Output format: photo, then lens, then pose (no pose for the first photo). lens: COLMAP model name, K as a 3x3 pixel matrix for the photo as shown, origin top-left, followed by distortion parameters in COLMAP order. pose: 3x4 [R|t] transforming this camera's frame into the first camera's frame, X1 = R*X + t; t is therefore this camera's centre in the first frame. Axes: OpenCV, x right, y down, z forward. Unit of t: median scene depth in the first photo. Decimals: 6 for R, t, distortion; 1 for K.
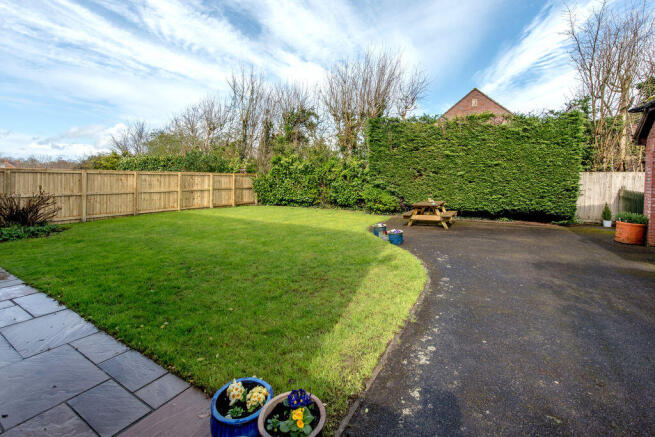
lens RADIAL K [[289.5, 0, 327.5], [0, 289.5, 218.5], [0, 0, 1]] dist [0.000244, -0.000046]
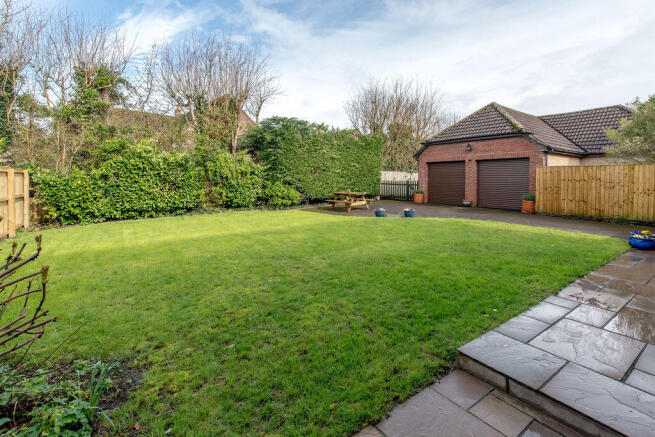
lens RADIAL K [[289.5, 0, 327.5], [0, 289.5, 218.5], [0, 0, 1]] dist [0.000244, -0.000046]
pose [[0.406725, -0.148763, 0.901357, -0.731608], [0.133036, 0.985779, 0.102665, -0.070944], [-0.903812, 0.078157, 0.420732, 0.422349]]
